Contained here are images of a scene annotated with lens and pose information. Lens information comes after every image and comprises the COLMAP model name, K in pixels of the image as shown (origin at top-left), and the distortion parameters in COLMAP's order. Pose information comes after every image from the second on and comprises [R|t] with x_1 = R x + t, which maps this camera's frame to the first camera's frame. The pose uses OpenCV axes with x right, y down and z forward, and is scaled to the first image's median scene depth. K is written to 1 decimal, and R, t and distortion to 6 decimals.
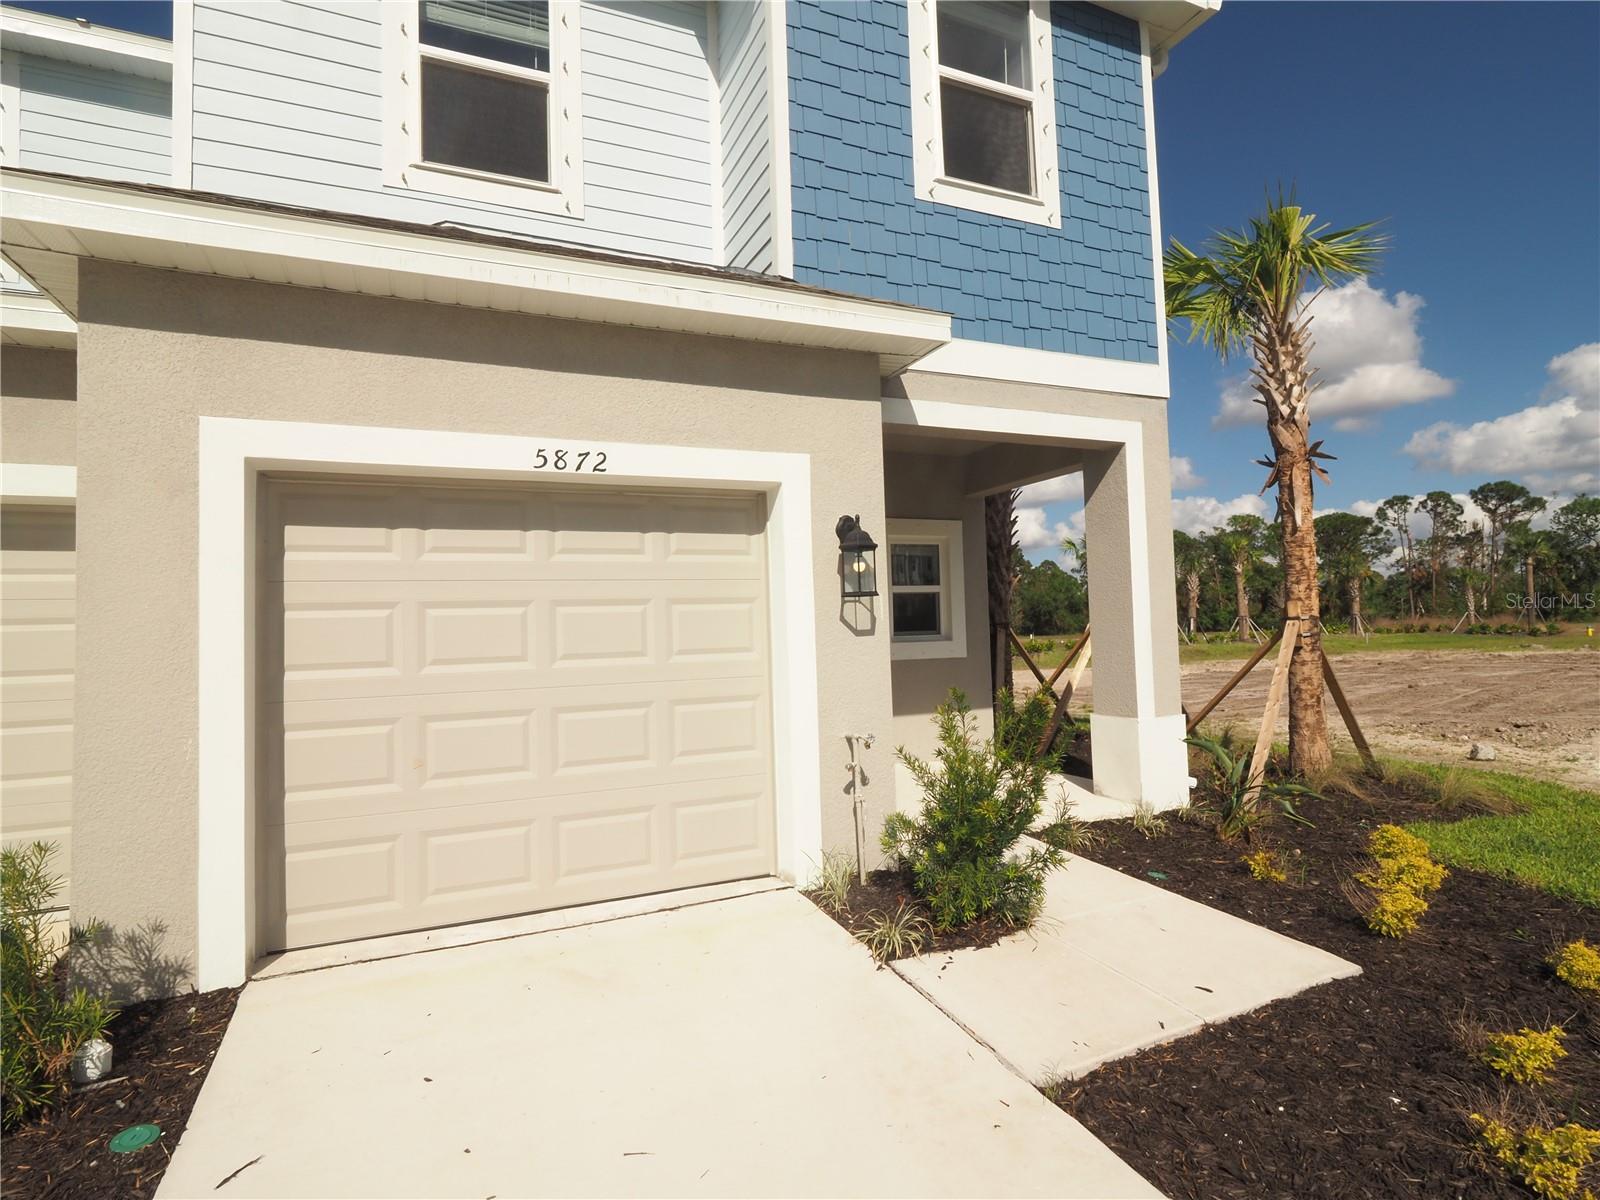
lens RADIAL K [[831.5, 0, 793.4], [0, 831.5, 590.6], [0, 0, 1]] dist [-0.002041, 0.003387]
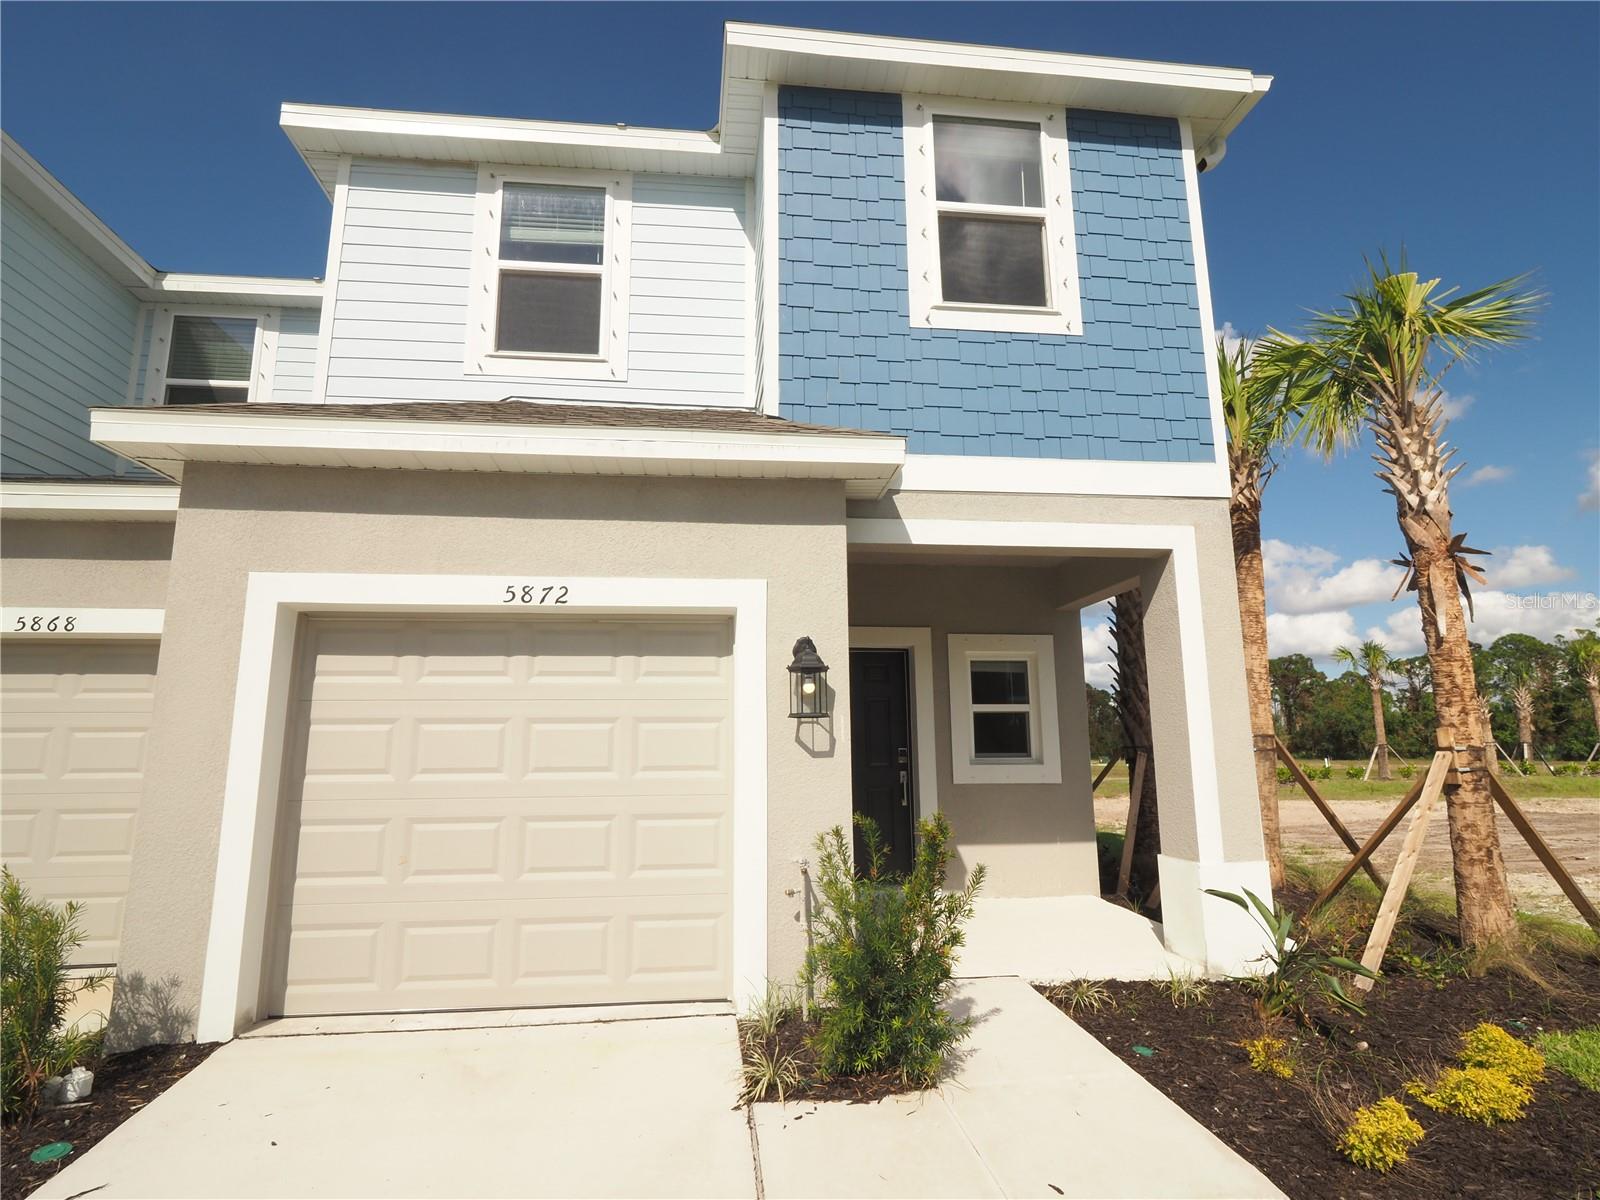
lens RADIAL K [[829.9, 0, 788.9], [0, 829.9, 599.9], [0, 0, 1]] dist [-0.005905, 0.006254]
pose [[0.953959, -0.029930, -0.298440, 0.303368], [-0.007215, 0.992431, -0.122591, -0.009577], [0.299850, 0.119099, 0.946523, 0.023104]]
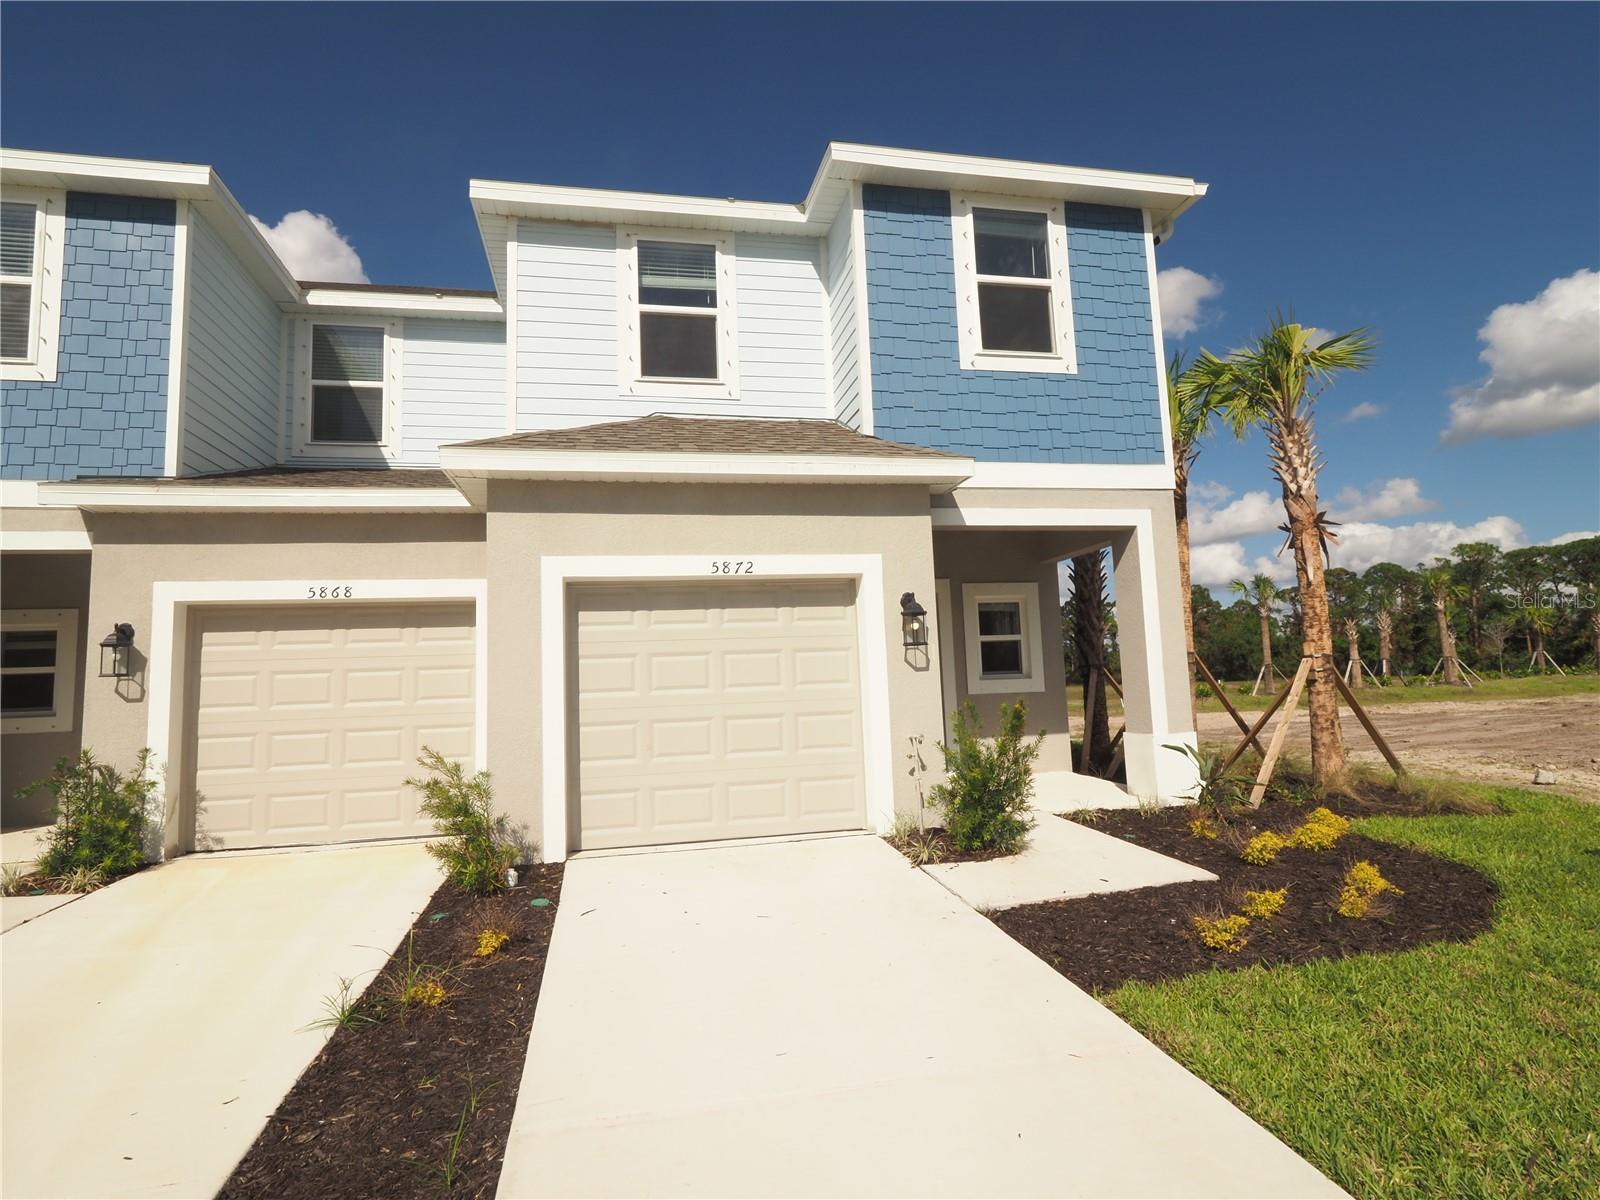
lens RADIAL K [[831.3, 0, 788.9], [0, 831.3, 597.6], [0, 0, 1]] dist [0.002990, -0.001745]
pose [[0.977800, -0.029028, -0.207522, 0.144818], [0.018674, 0.998489, -0.051681, -0.005212], [0.208709, 0.046659, 0.976864, -0.465244]]
